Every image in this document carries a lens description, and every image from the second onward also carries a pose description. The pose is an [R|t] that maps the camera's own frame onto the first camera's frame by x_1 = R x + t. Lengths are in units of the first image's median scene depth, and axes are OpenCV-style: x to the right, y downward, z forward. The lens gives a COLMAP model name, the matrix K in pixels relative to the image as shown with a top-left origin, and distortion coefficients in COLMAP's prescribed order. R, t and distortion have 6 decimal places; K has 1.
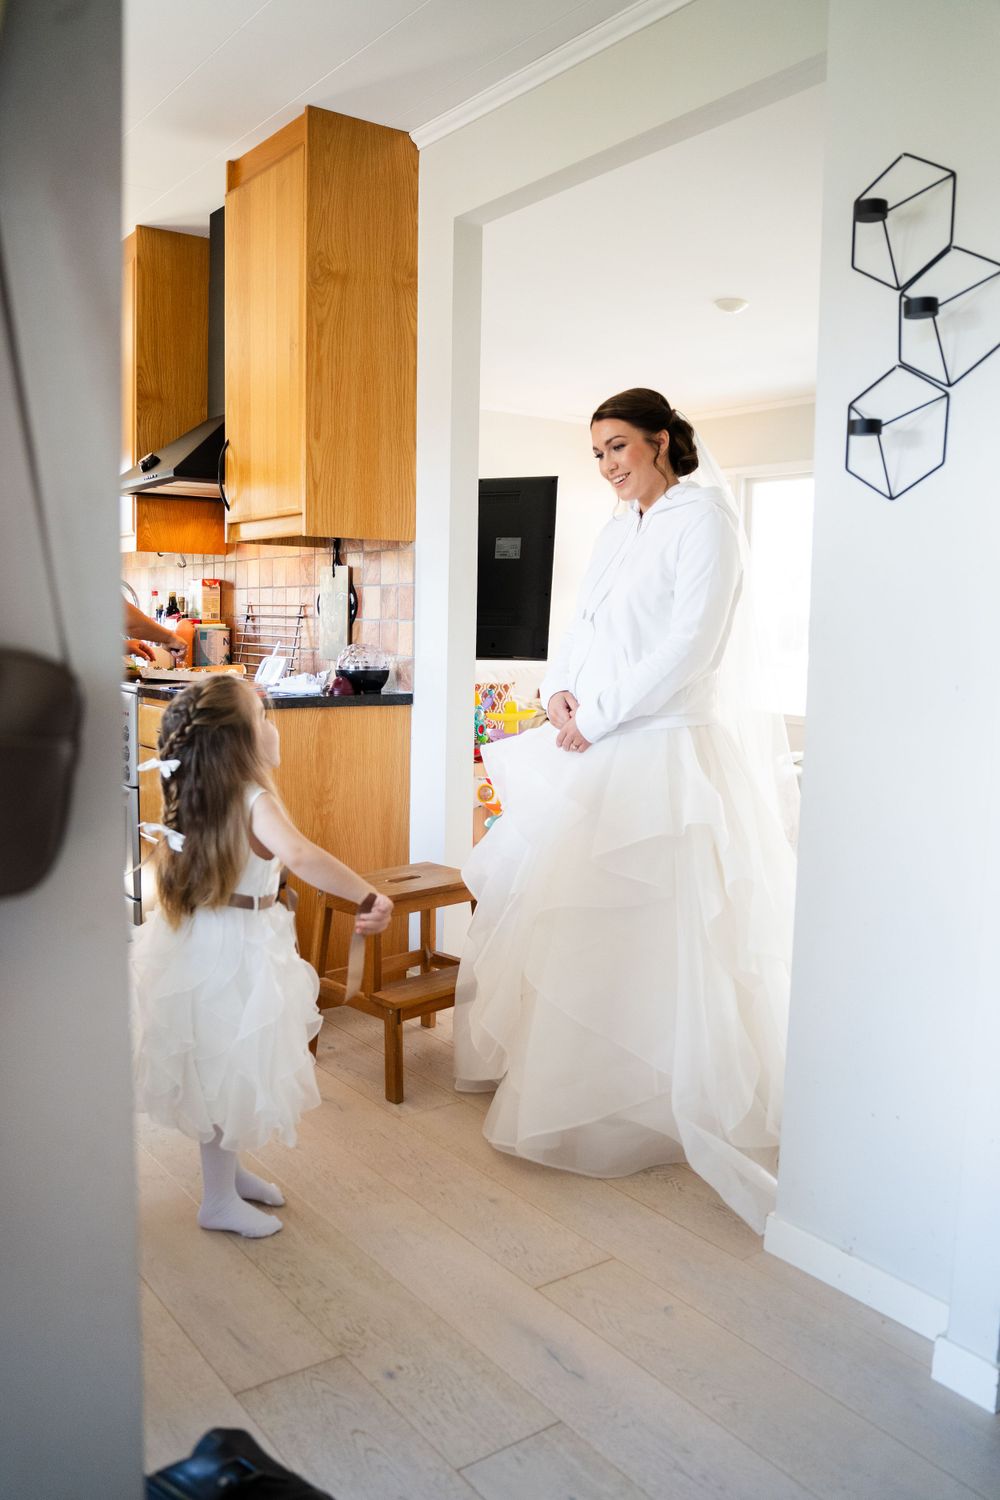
lens RADIAL K [[1175.4, 0, 500.0], [0, 1175.4, 750.0], [0, 0, 1]] dist [-0.060696, 0.000114]
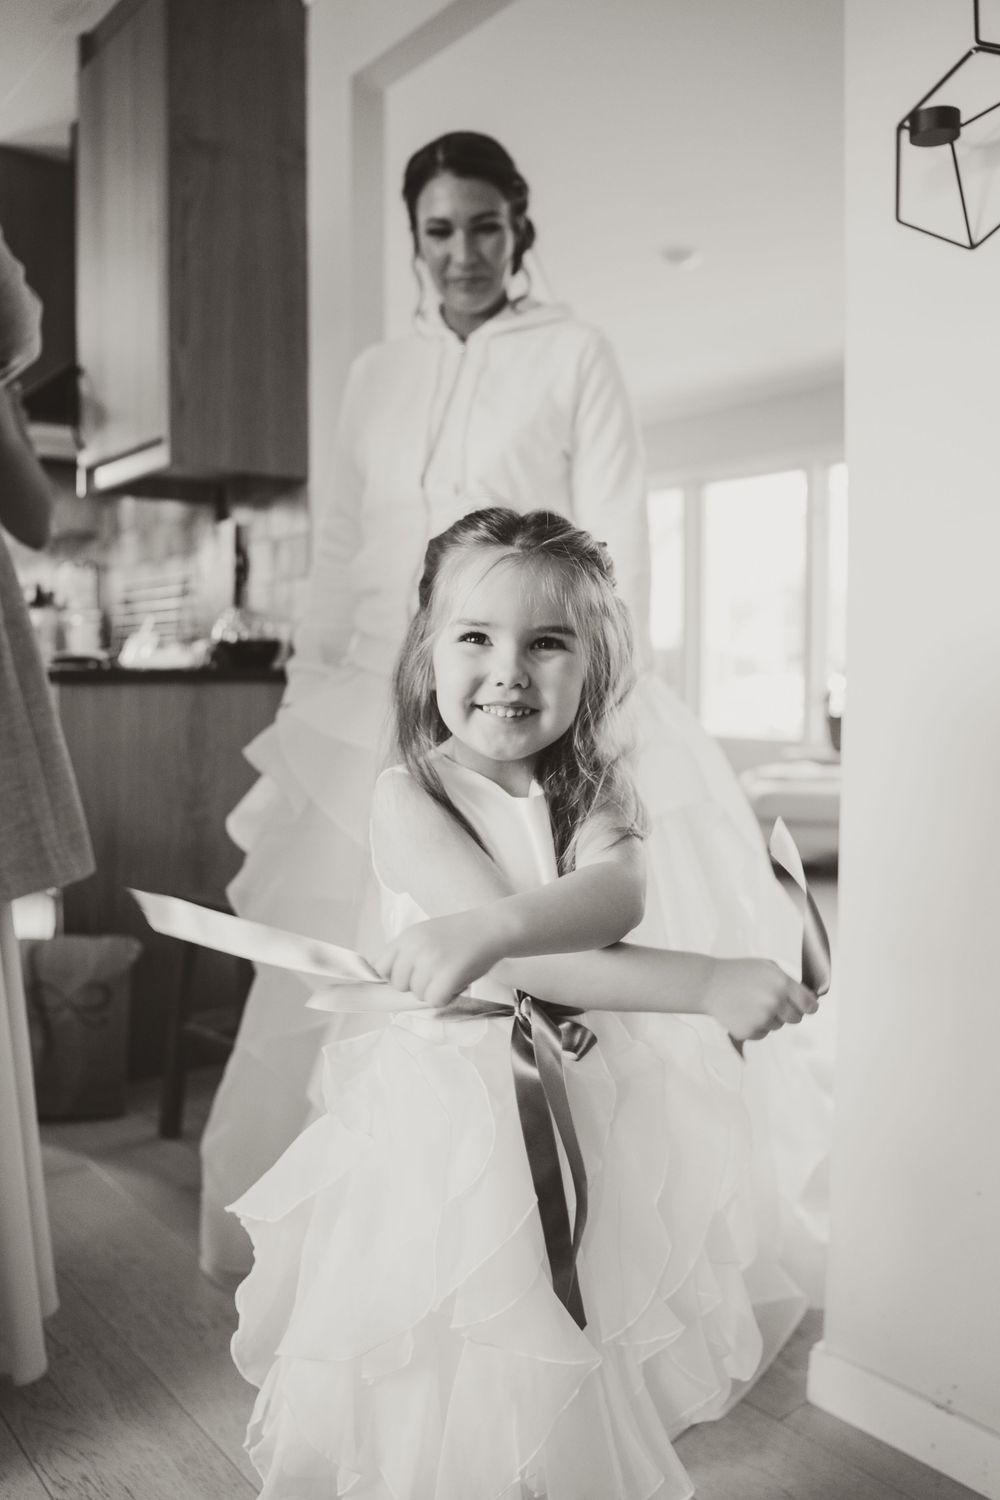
lens RADIAL K [[1175.4, 0, 500.0], [0, 1175.4, 750.0], [0, 0, 1]] dist [-0.060696, 0.000114]
pose [[0.998679, -0.021396, 0.046724, 0.016220], [0.023624, 0.998584, -0.047671, 0.049806], [-0.045638, 0.048712, 0.997770, 0.196484]]
